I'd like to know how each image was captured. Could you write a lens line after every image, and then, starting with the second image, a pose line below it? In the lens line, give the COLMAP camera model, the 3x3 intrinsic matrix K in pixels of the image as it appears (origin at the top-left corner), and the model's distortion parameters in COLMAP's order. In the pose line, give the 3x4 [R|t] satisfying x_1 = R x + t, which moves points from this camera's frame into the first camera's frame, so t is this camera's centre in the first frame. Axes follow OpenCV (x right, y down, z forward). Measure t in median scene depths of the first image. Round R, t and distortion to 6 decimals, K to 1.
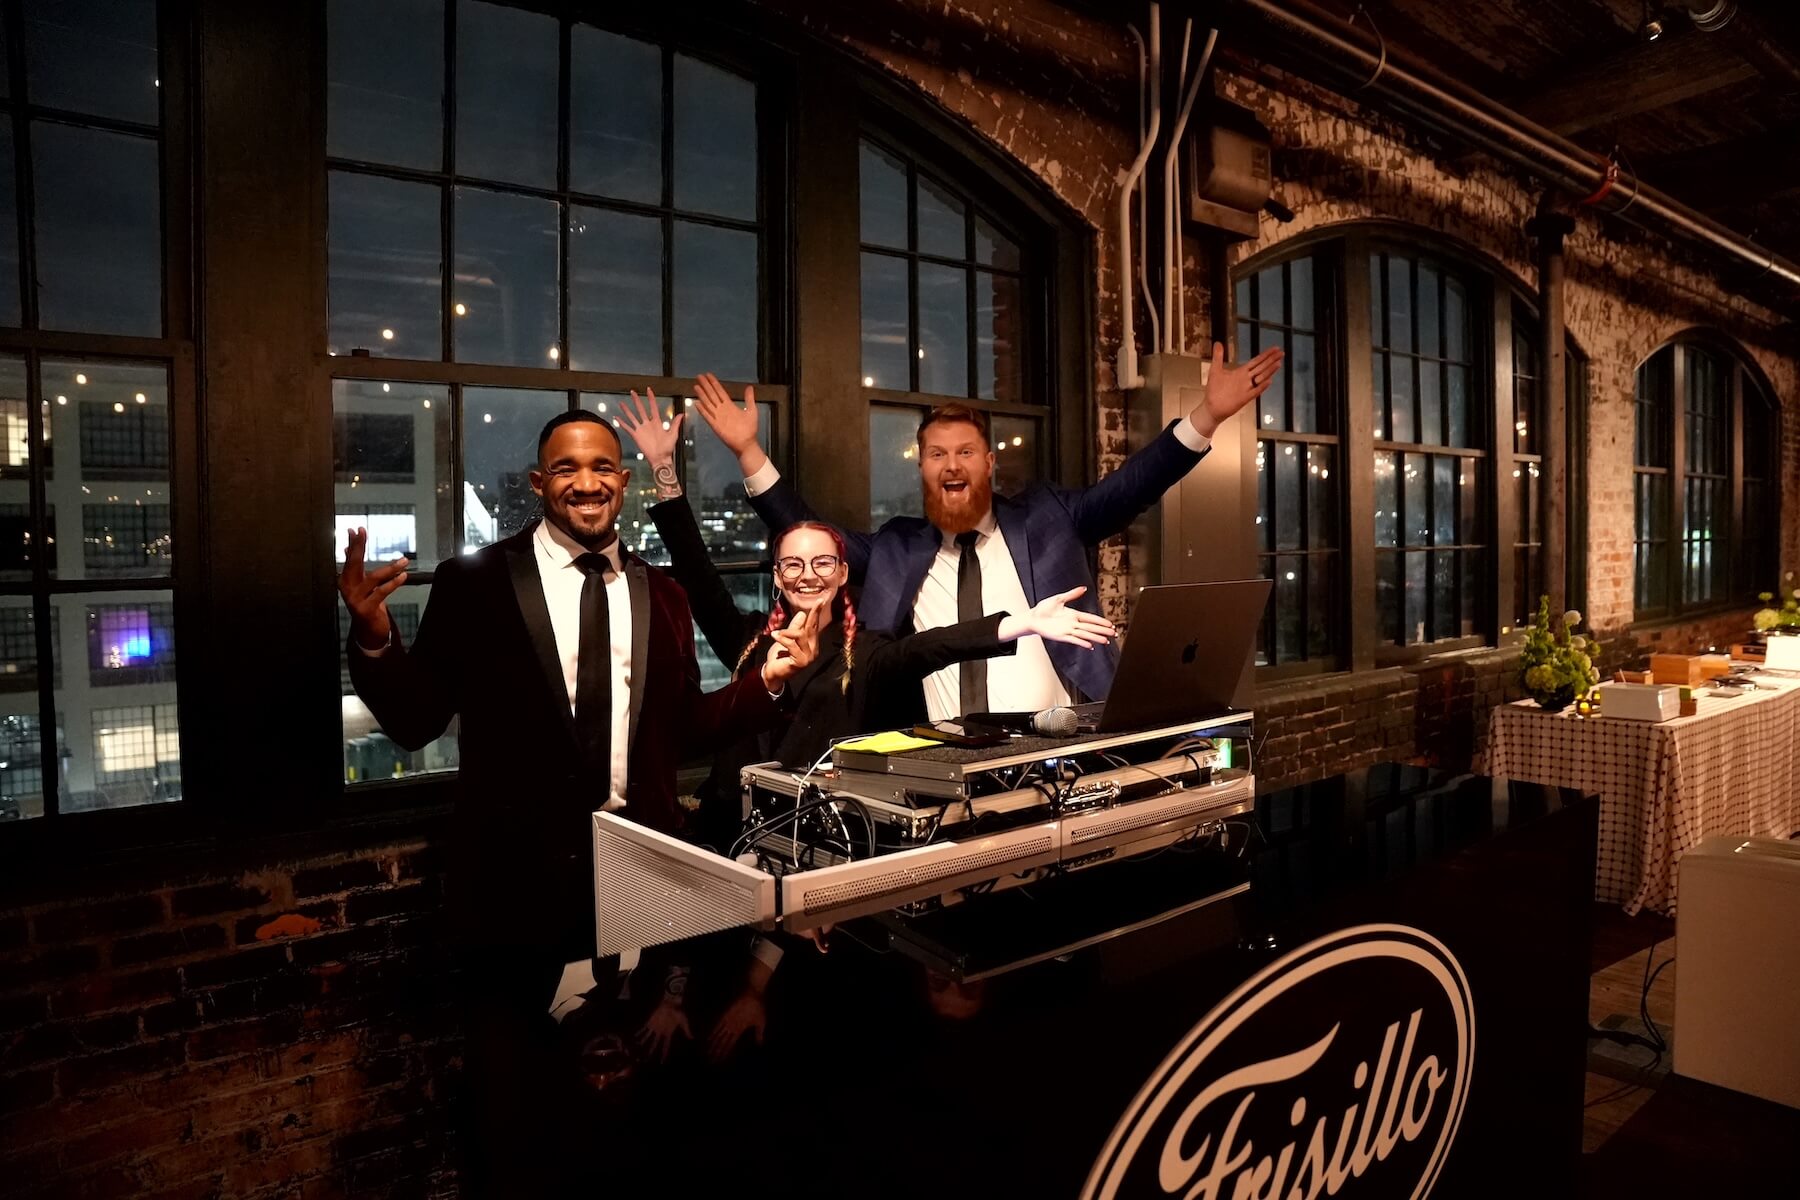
lens RADIAL K [[1234.5, 0, 900.0], [0, 1234.5, 600.0], [0, 0, 1]] dist [-0.172860, 0.122135]
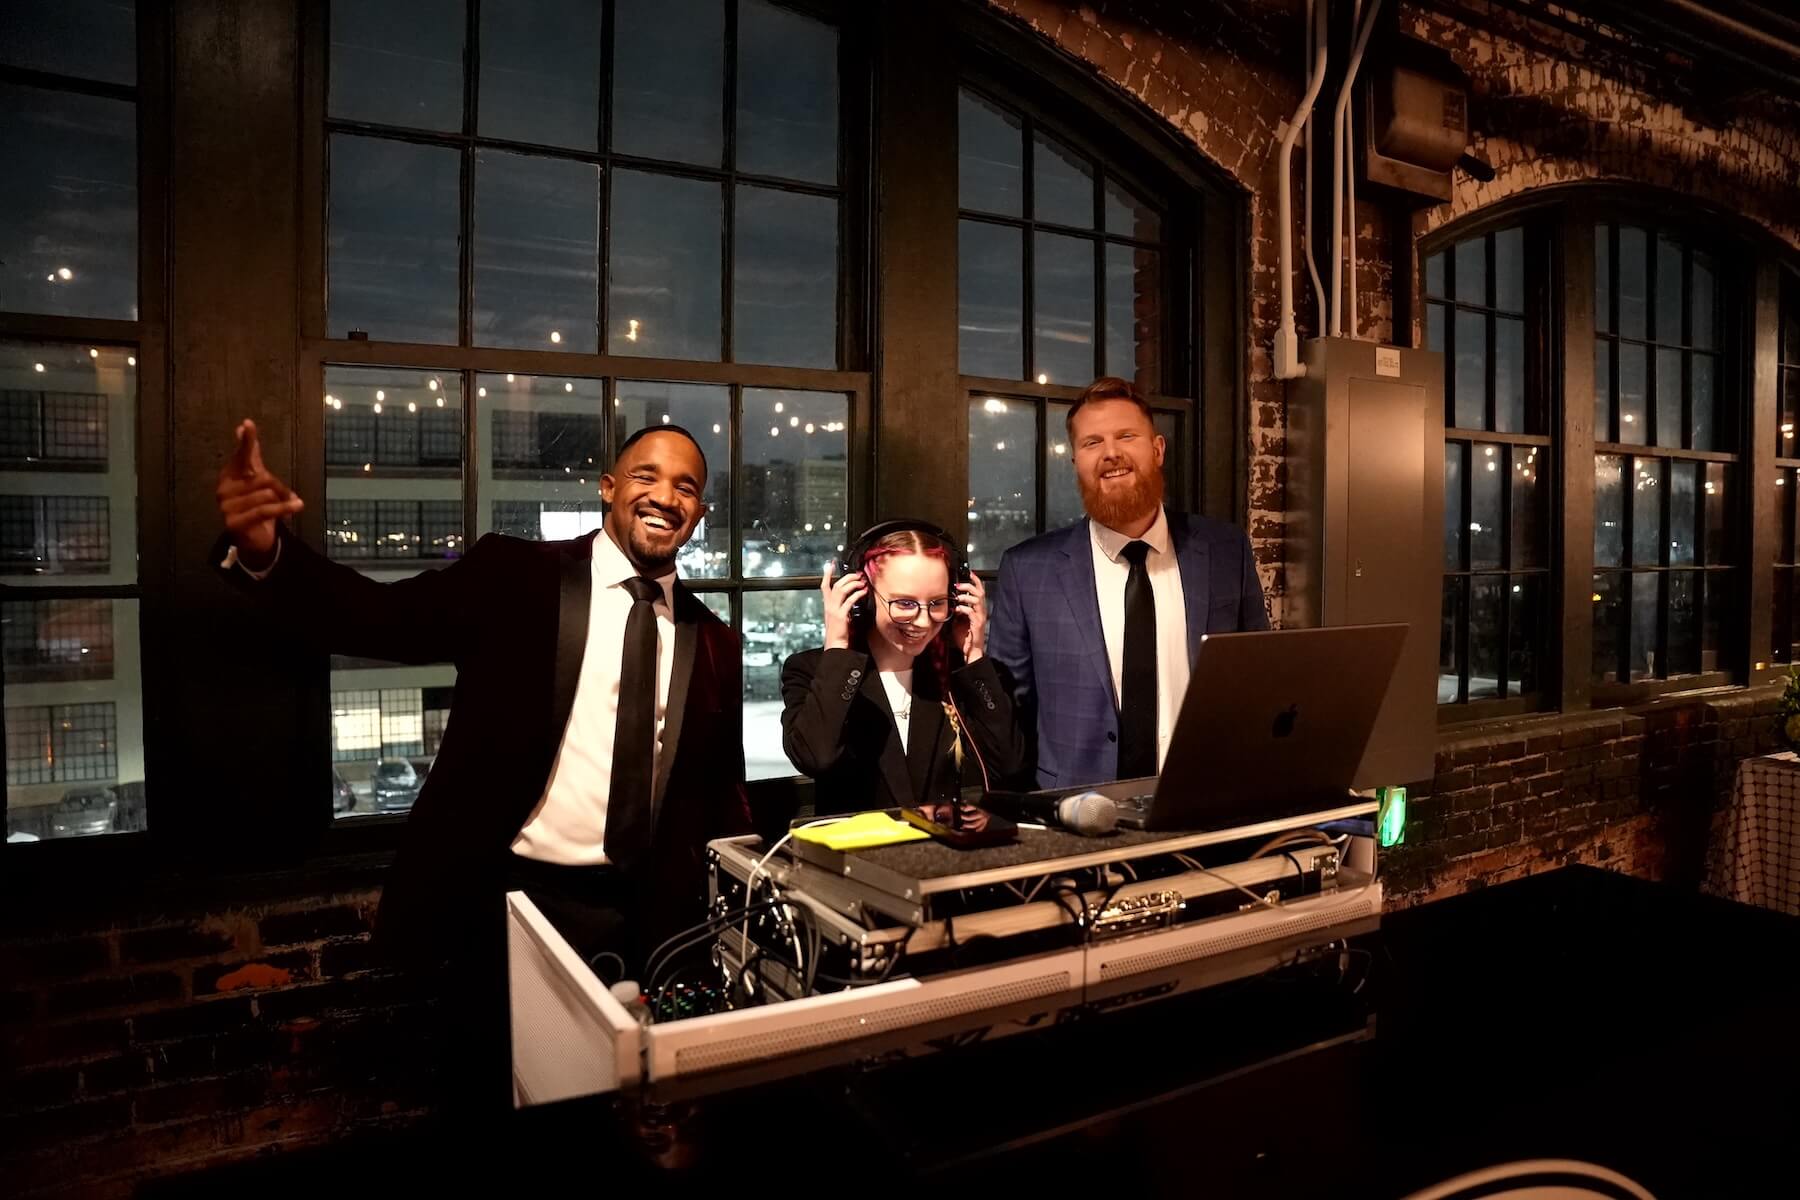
lens RADIAL K [[1234.5, 0, 900.0], [0, 1234.5, 600.0], [0, 0, 1]] dist [-0.172860, 0.122135]
pose [[0.985786, 0.022474, -0.166493, 0.064718], [-0.022752, 0.999741, 0.000235, -0.012510], [0.166455, 0.003557, 0.986043, 0.124115]]
